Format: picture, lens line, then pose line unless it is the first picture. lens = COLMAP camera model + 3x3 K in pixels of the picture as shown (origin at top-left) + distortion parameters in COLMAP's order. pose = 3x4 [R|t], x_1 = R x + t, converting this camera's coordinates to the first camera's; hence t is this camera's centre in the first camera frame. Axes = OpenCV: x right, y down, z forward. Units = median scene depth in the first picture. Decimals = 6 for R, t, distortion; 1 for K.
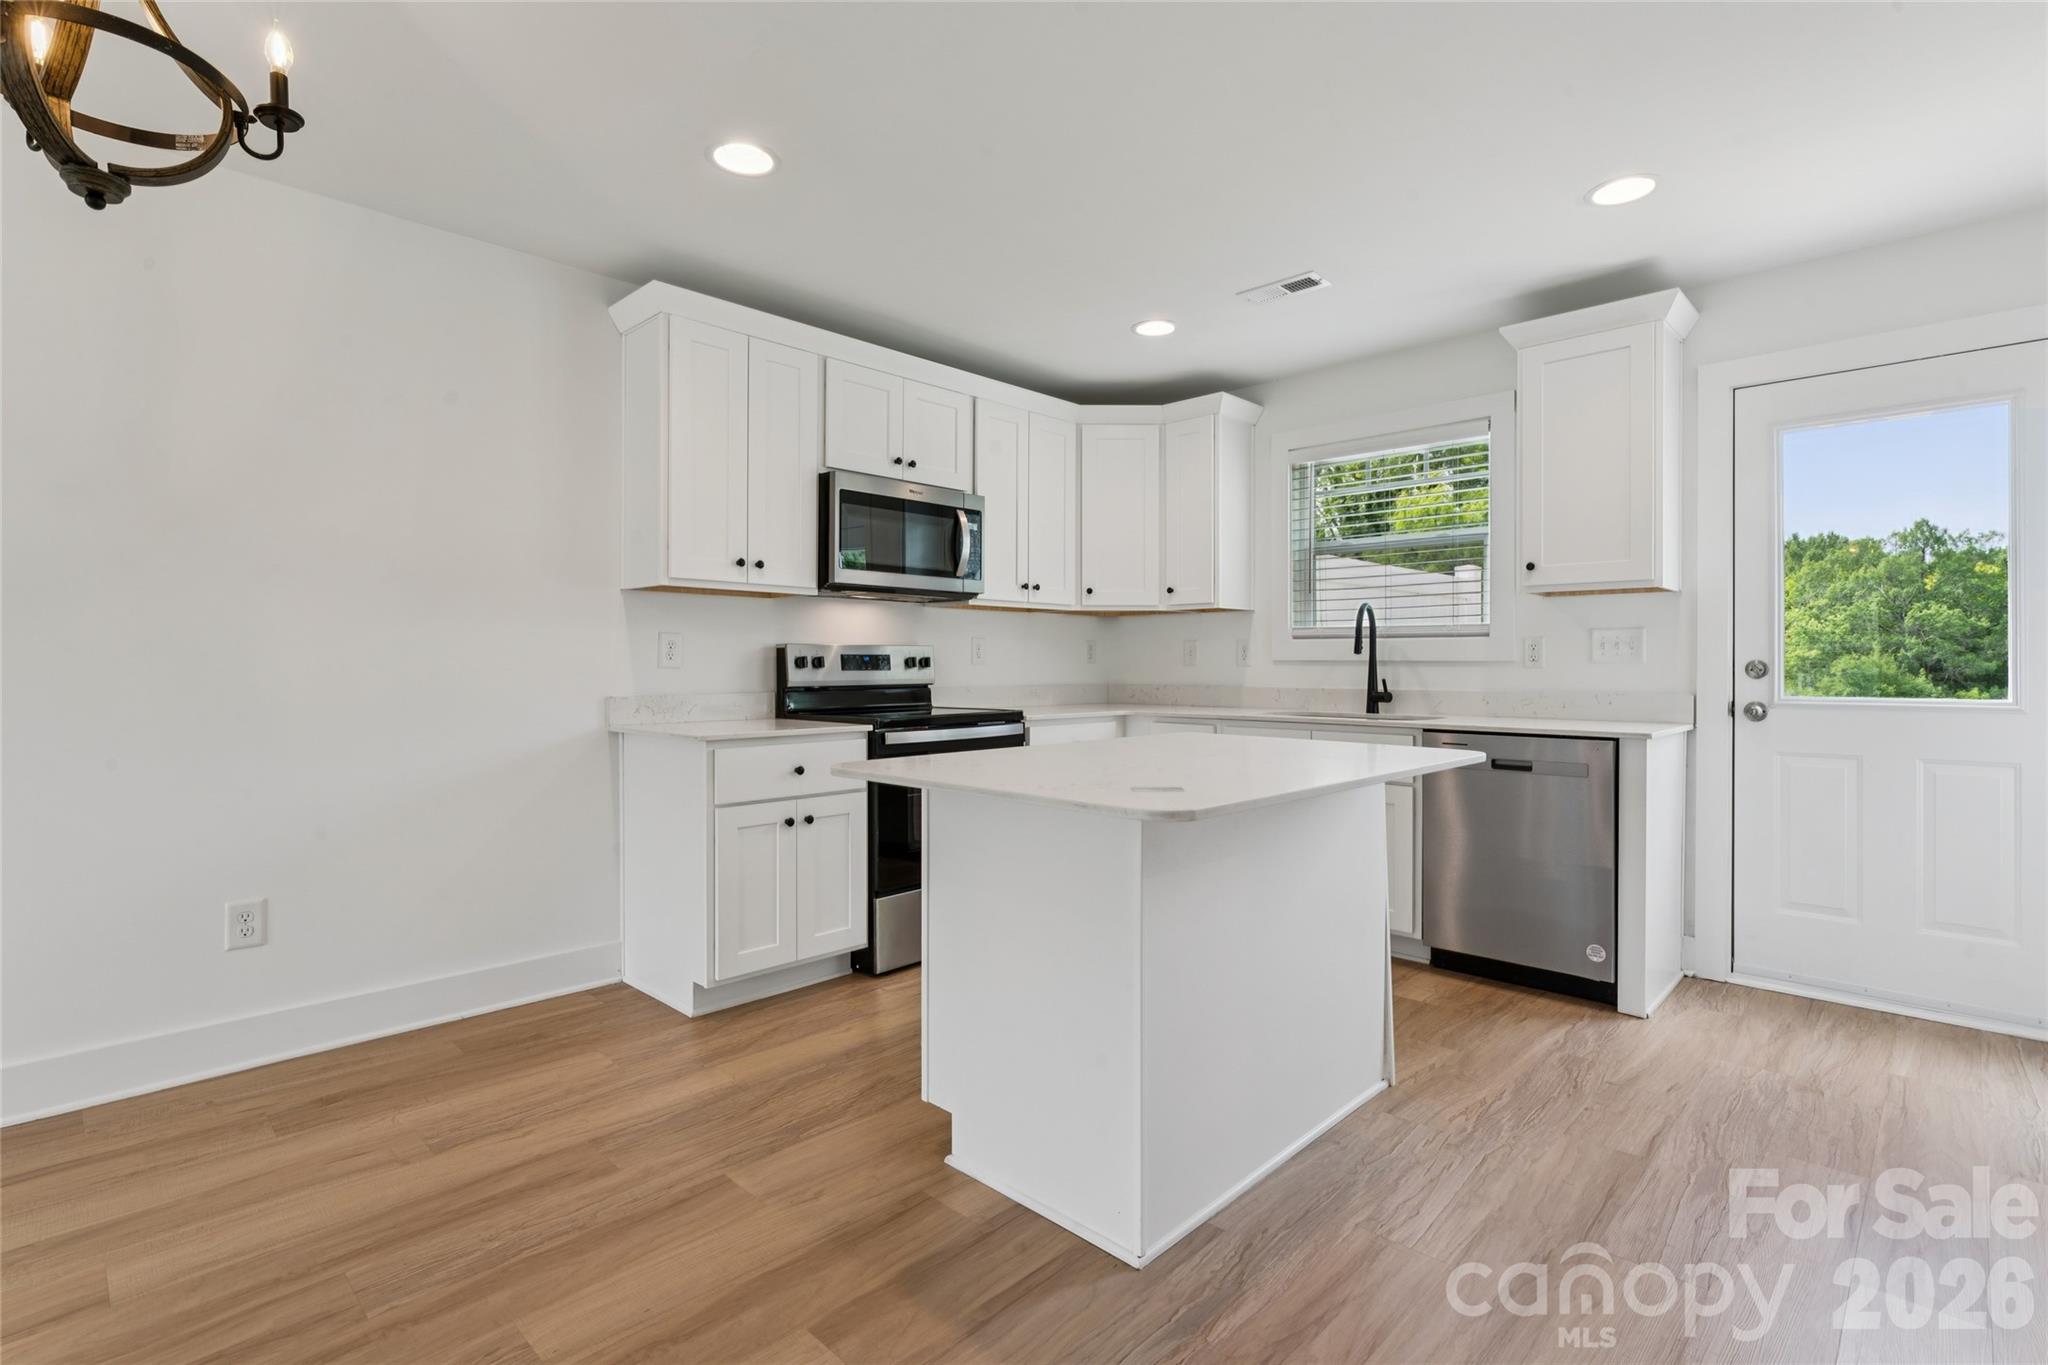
lens RADIAL K [[948.1, 0, 1038.2], [0, 948.1, 678.1], [0, 0, 1]] dist [-0.003539, 0.000354]
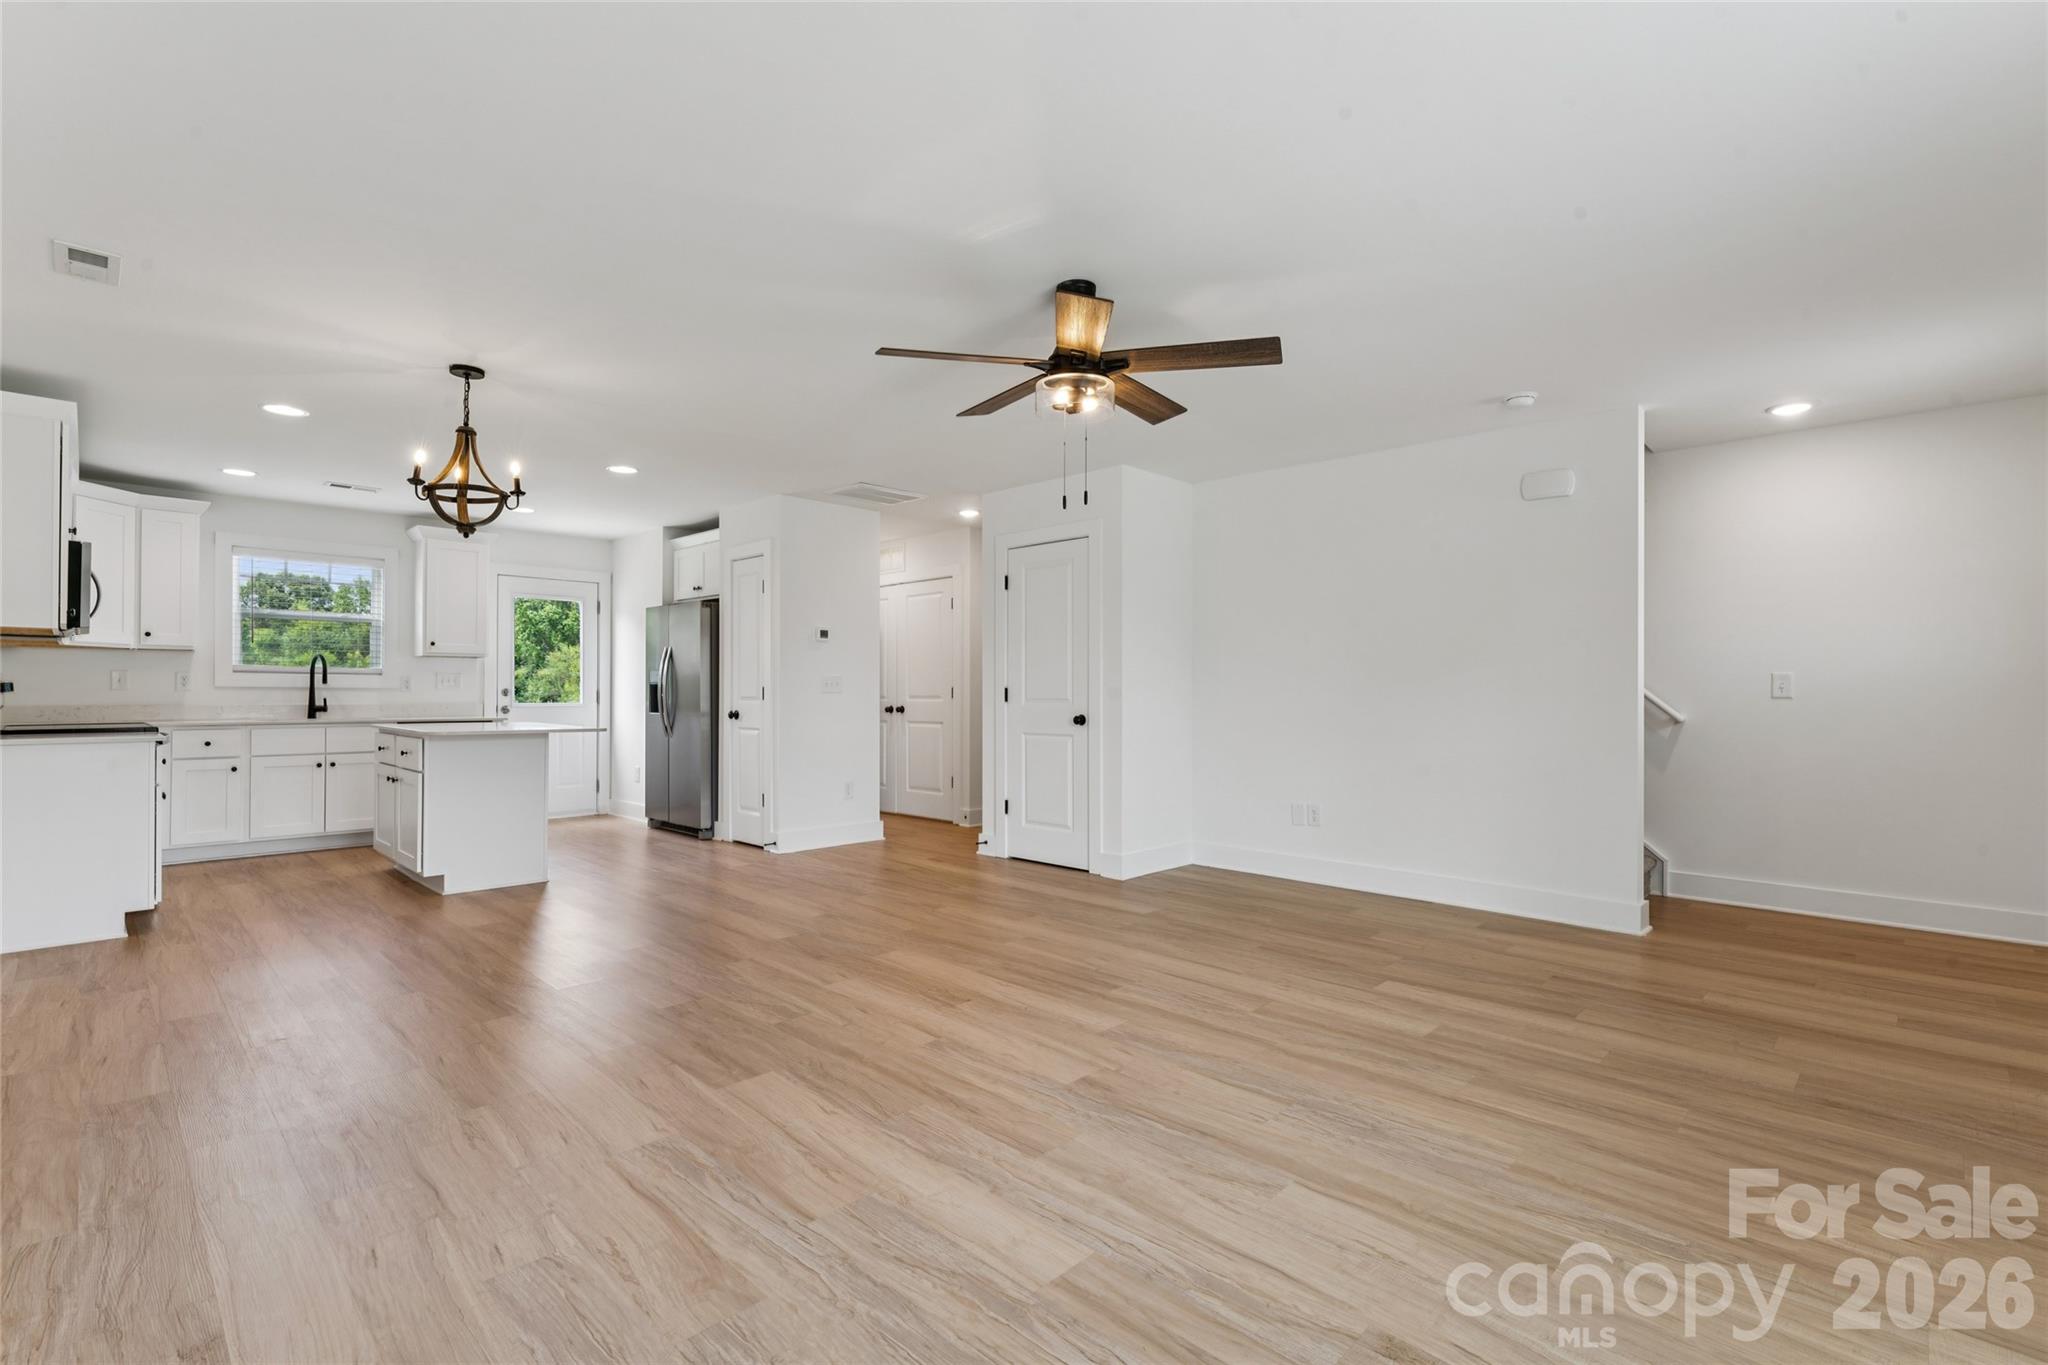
lens RADIAL K [[948.1, 0, 1016.9], [0, 948.1, 689.3], [0, 0, 1]] dist [-0.003539, 0.000354]
pose [[0.005068, 0.002272, 0.999985, -1.505504], [0.013148, 0.999911, -0.002338, 0.005758], [-0.999901, 0.013159, 0.005037, -0.296490]]
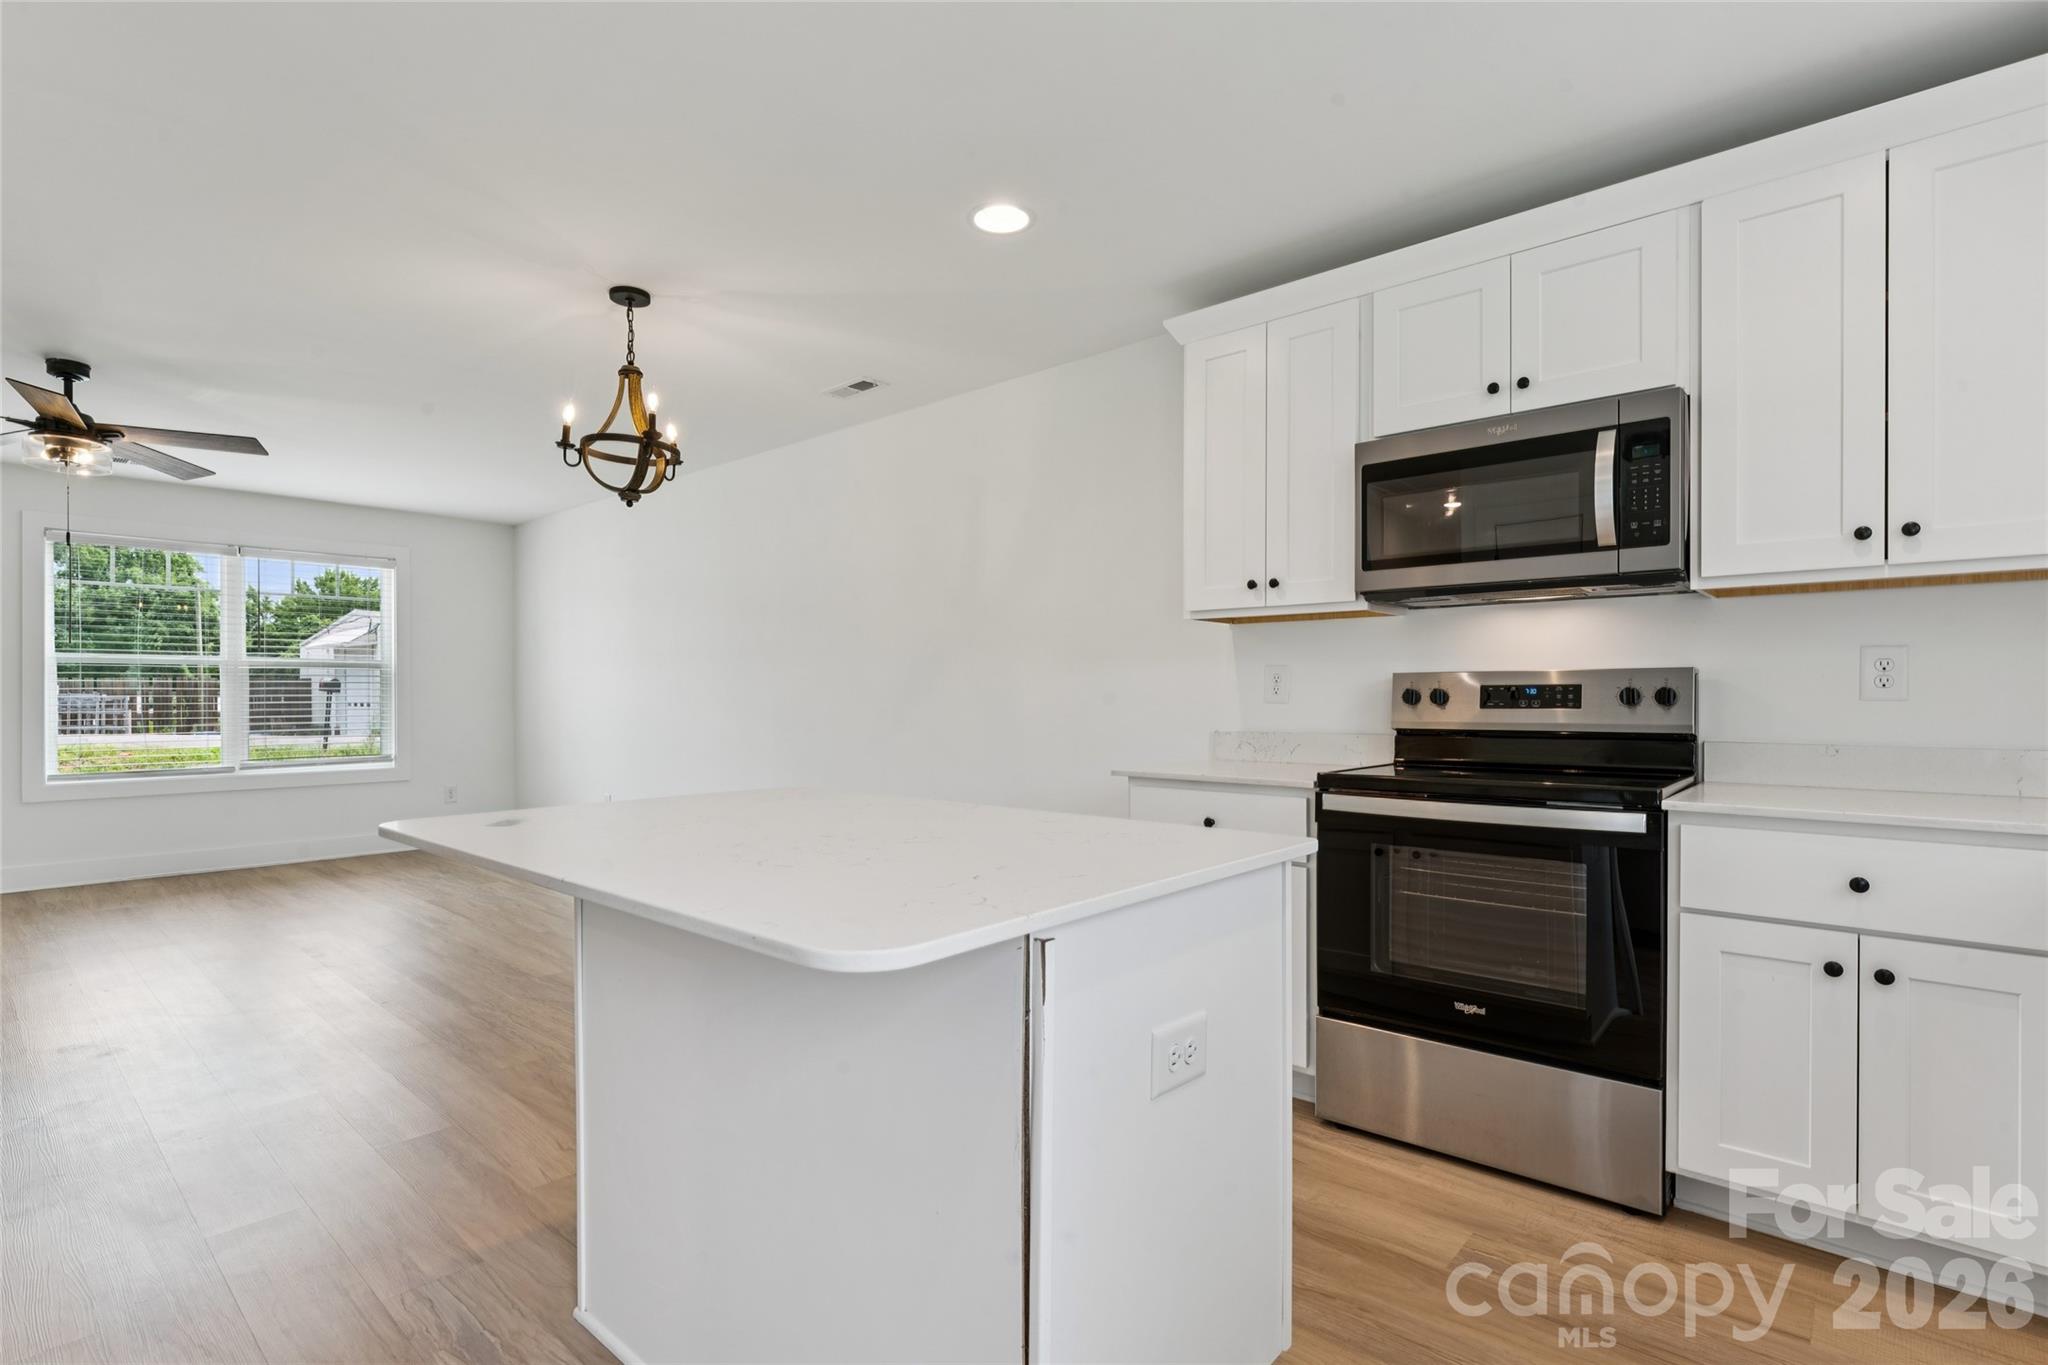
lens RADIAL K [[948.1, 0, 949.3], [0, 948.1, 721.7], [0, 0, 1]] dist [-0.003539, 0.000354]
pose [[0.035776, 0.027299, -0.998987, 0.518201], [-0.015126, 0.999527, 0.026772, -0.012468], [0.999245, 0.014153, 0.036172, 0.641294]]
